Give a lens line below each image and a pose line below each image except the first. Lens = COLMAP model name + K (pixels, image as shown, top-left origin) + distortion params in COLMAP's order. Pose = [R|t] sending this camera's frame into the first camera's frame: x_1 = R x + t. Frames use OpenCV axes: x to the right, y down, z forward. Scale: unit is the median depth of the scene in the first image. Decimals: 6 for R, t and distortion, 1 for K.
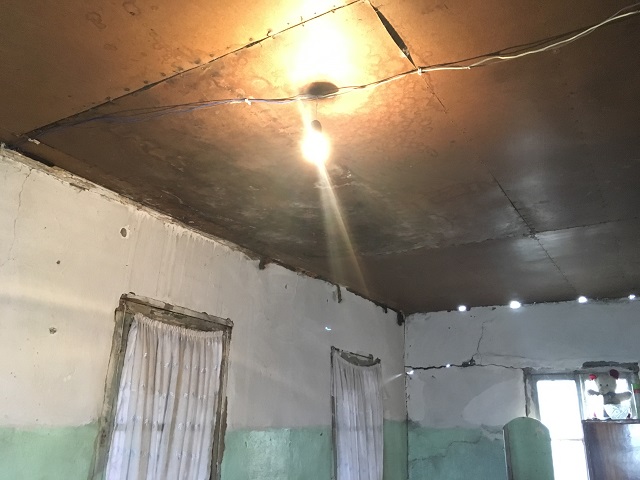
lens RADIAL K [[537.6, 0, 319.9], [0, 537.6, 240.8], [0, 0, 1]] dist [0.051624, -0.054107]
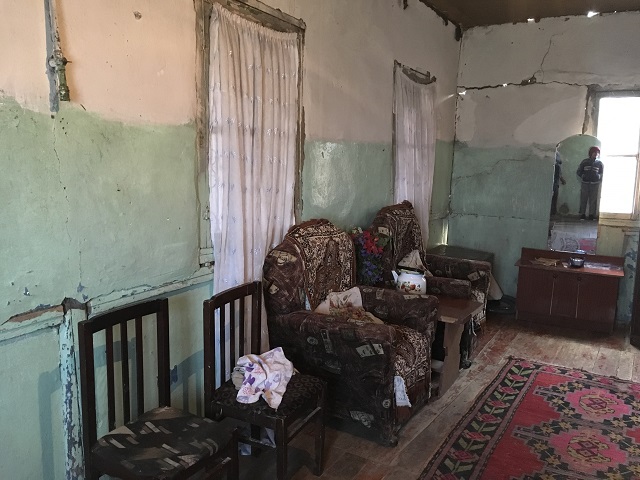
lens RADIAL K [[537.6, 0, 320.1], [0, 537.6, 241.1], [0, 0, 1]] dist [0.051624, -0.054107]
pose [[0.999999, -0.000281, 0.001231, -0.127057], [-0.000314, 0.888960, 0.457984, 0.055845], [-0.001223, -0.457984, 0.888960, 0.039102]]
